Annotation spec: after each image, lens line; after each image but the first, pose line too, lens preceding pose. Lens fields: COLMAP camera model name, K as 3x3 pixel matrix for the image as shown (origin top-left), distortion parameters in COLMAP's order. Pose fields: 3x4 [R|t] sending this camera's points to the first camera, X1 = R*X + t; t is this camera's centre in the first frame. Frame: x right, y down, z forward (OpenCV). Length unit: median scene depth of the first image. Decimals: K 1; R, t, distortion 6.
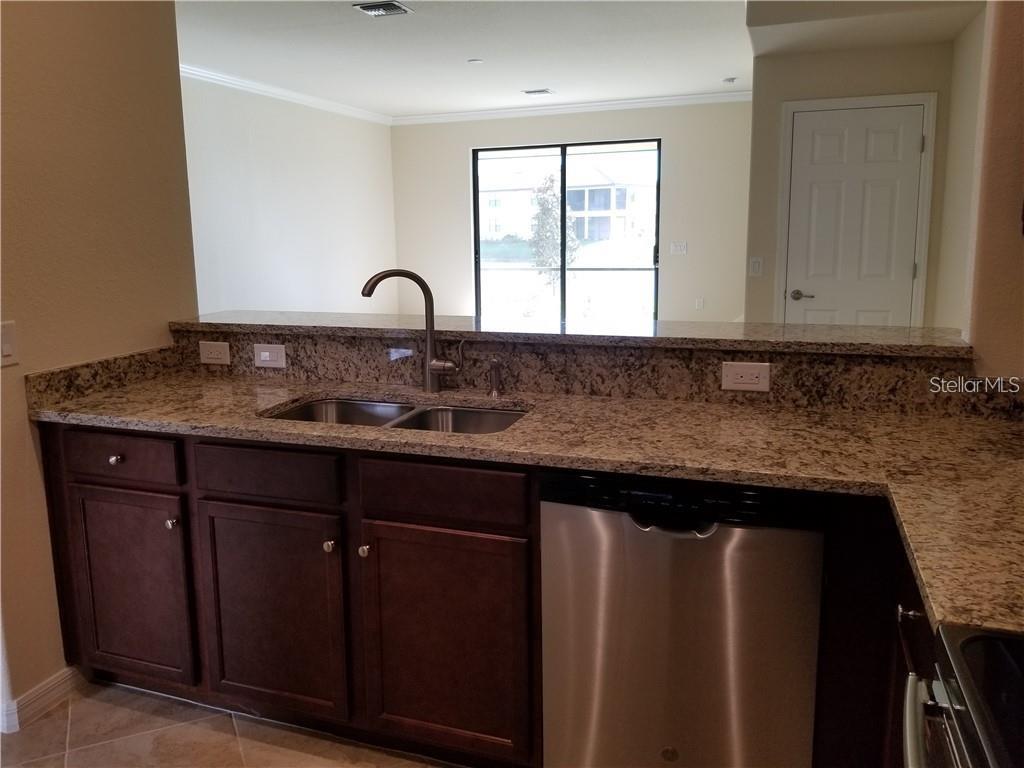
lens RADIAL K [[789.7, 0, 510.3], [0, 789.7, 384.0], [0, 0, 1]] dist [0.049999, 0.000726]
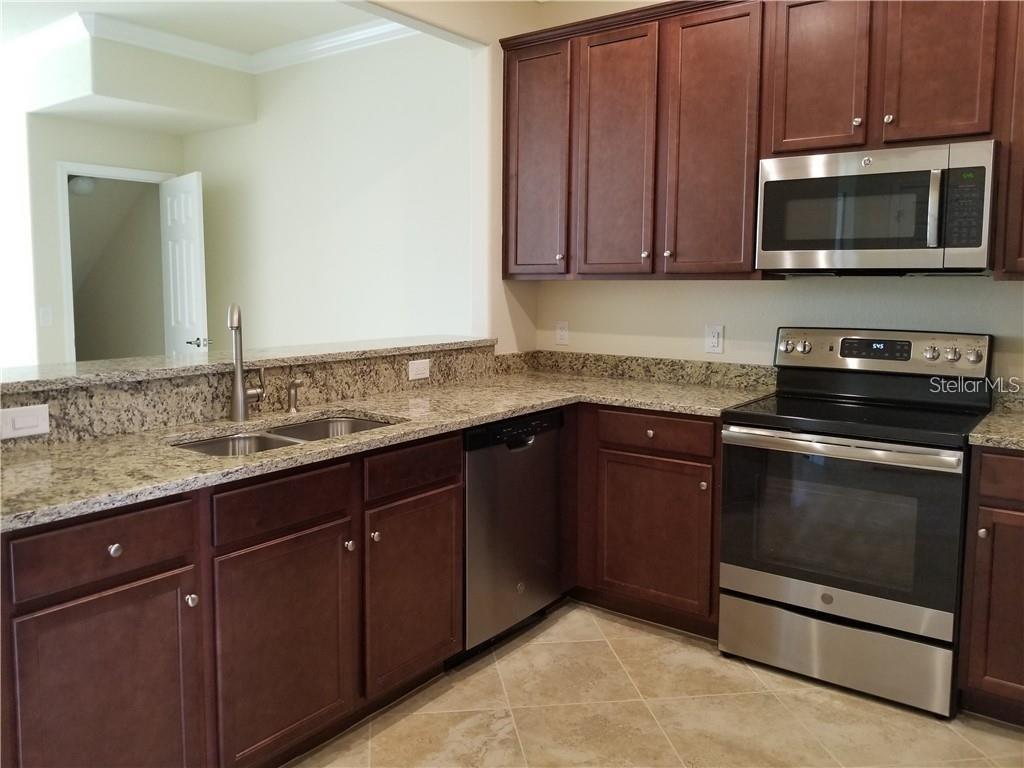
lens RADIAL K [[789.7, 0, 511.7], [0, 789.7, 379.3], [0, 0, 1]] dist [0.049999, 0.000726]
pose [[0.293717, -0.104914, 0.950118, -0.952145], [0.176693, 0.982789, 0.053899, -0.036025], [-0.939420, 0.152048, 0.307199, 0.322764]]
